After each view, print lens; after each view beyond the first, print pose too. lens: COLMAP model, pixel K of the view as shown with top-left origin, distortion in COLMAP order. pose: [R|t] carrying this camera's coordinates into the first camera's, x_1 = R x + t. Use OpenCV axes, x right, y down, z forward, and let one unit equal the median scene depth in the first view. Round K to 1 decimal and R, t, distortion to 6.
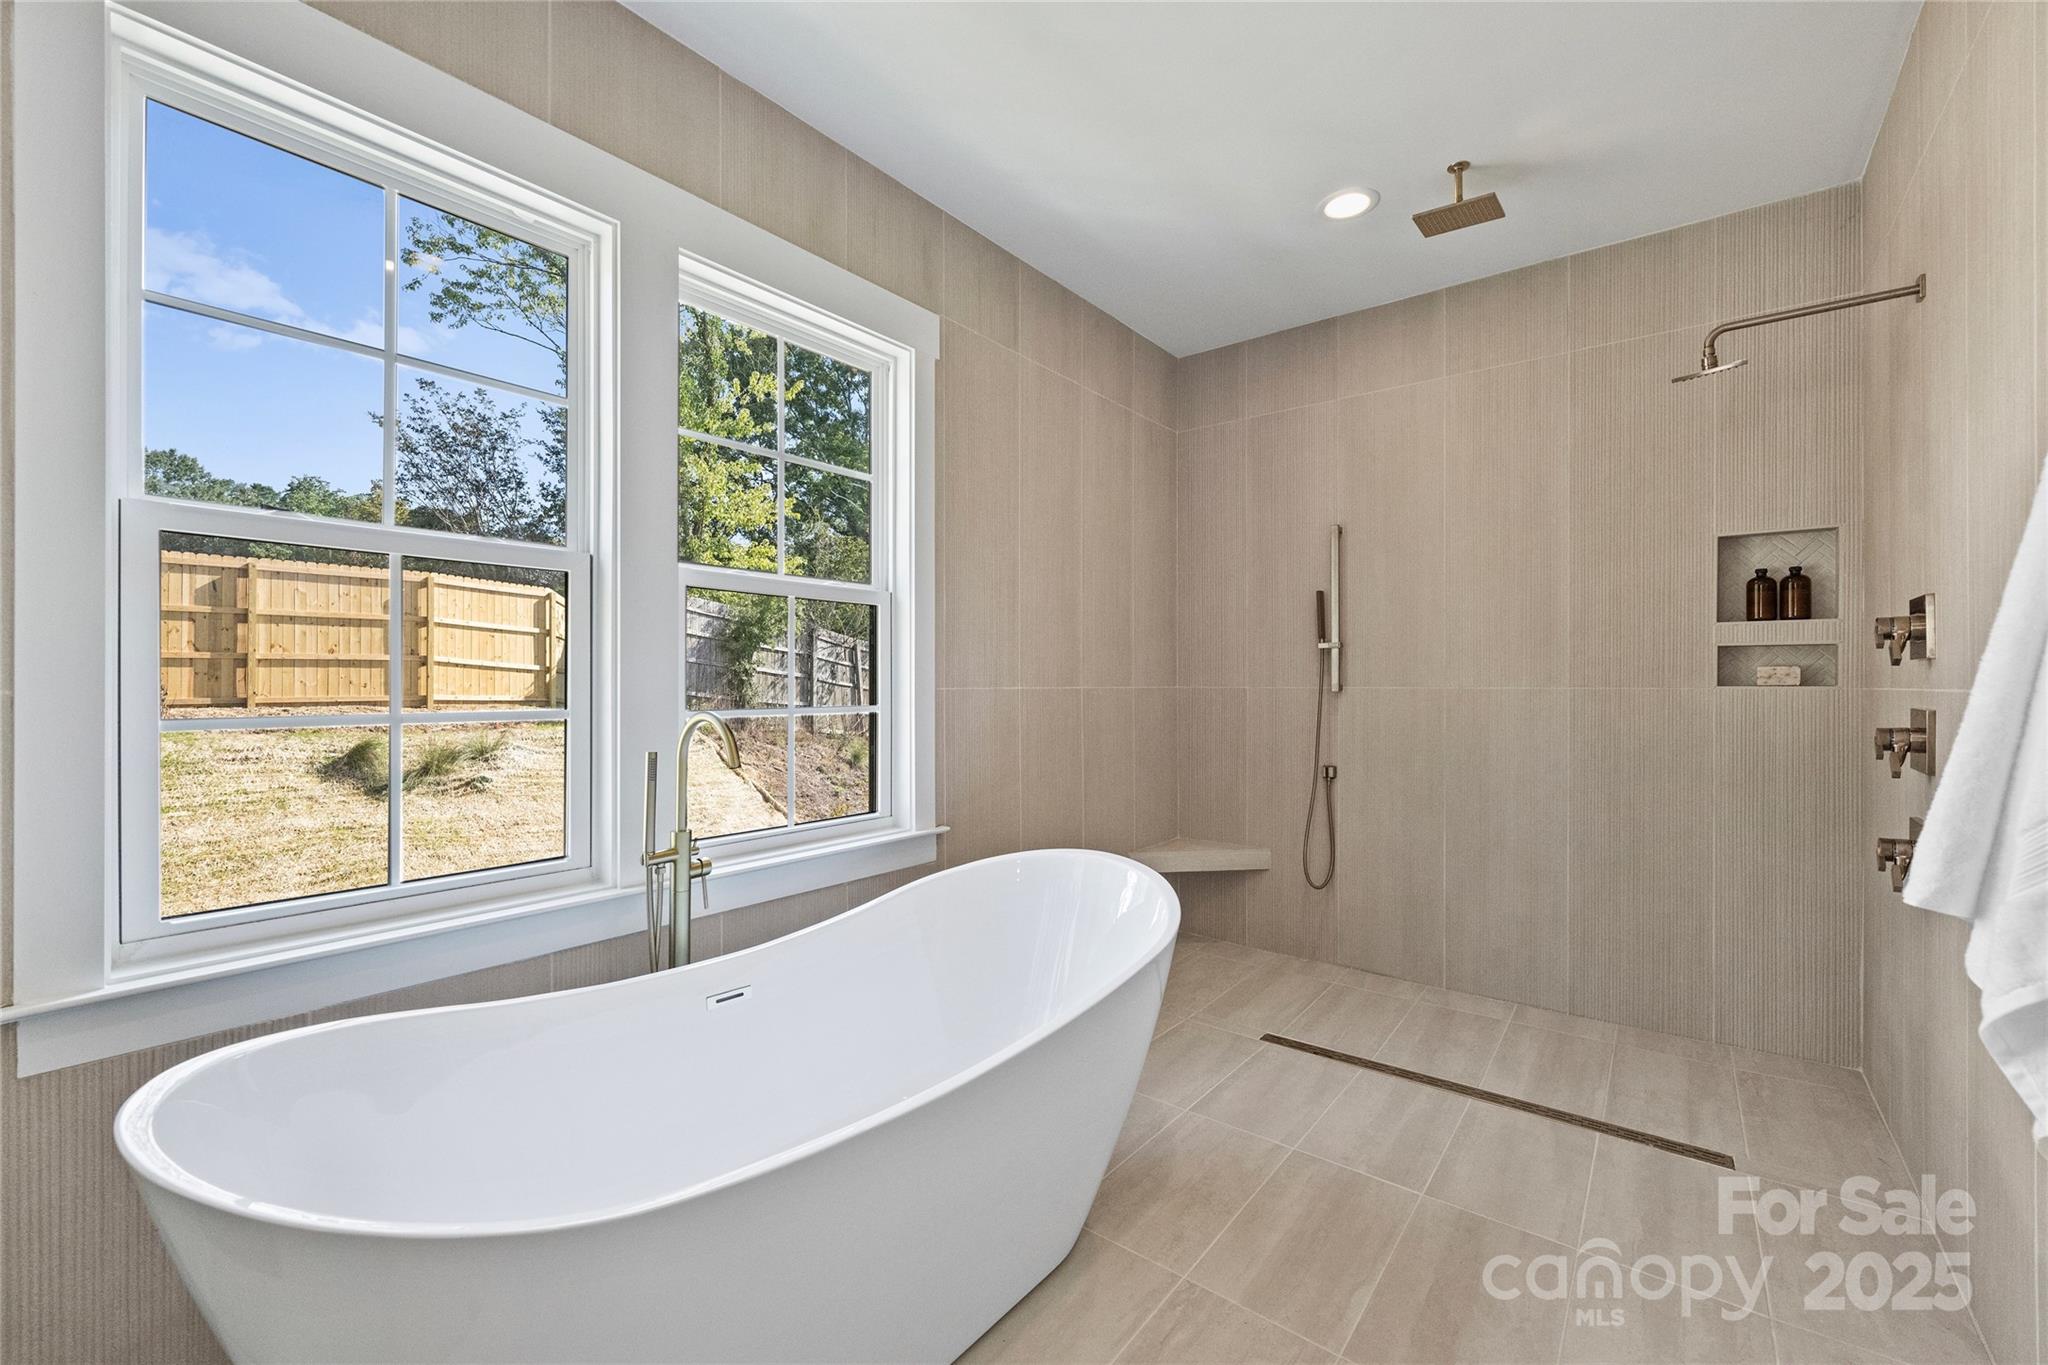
lens RADIAL K [[834.7, 0, 1029.3], [0, 834.7, 683.8], [0, 0, 1]] dist [0.000434, 0.000444]
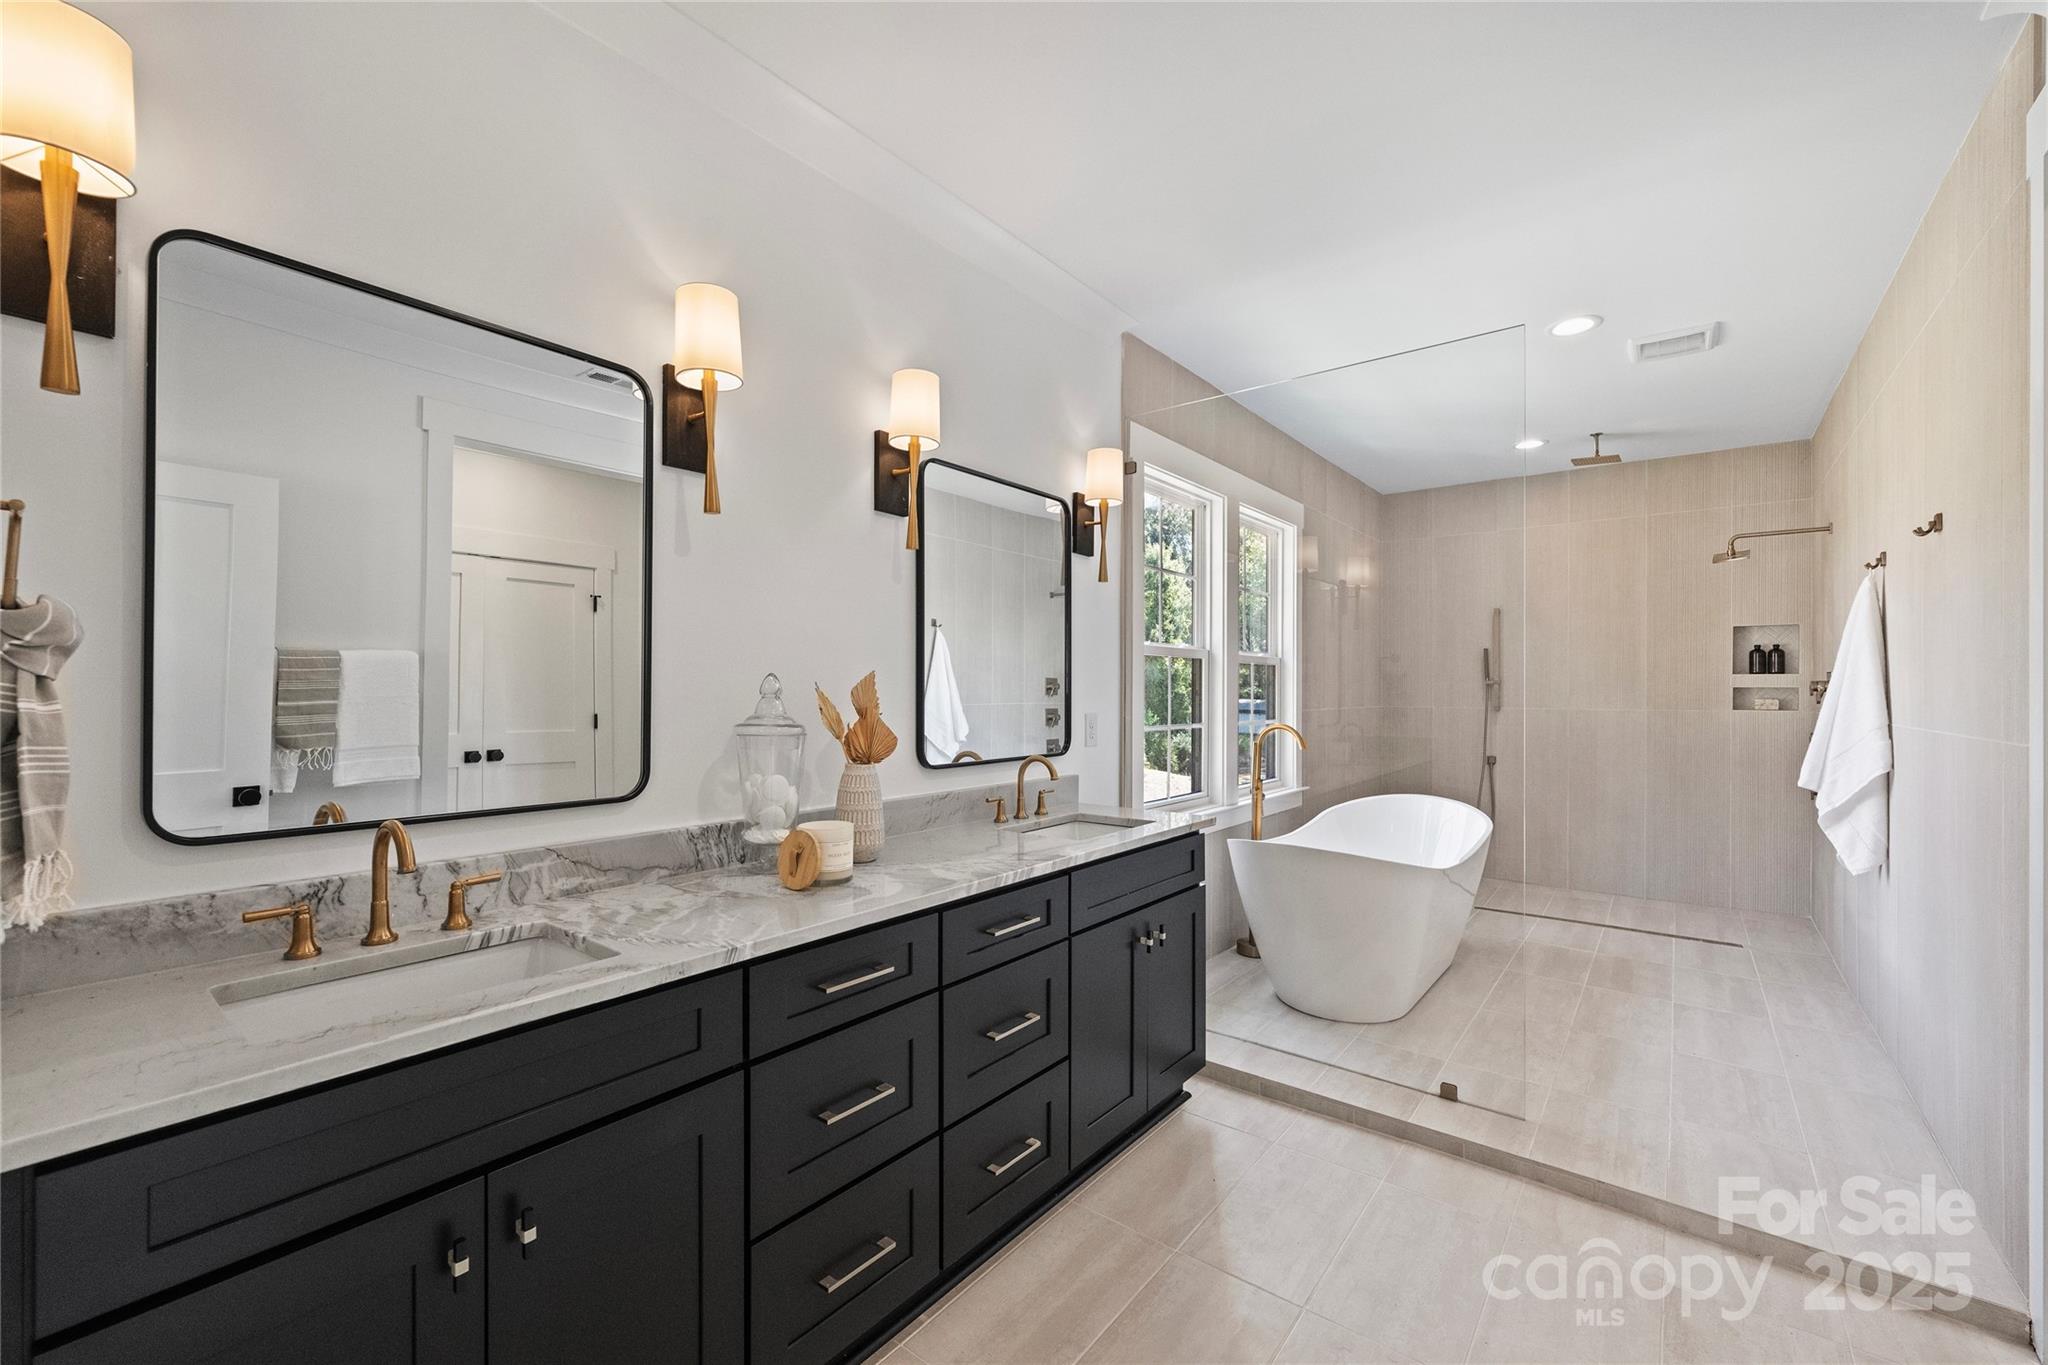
lens RADIAL K [[834.7, 0, 1029.5], [0, 834.7, 688.3], [0, 0, 1]] dist [0.000434, 0.000444]
pose [[0.999997, 0.002275, -0.000361, -0.699719], [-0.002275, 0.999997, 0.000265, -0.040851], [0.000361, -0.000264, 1.000000, -0.809707]]
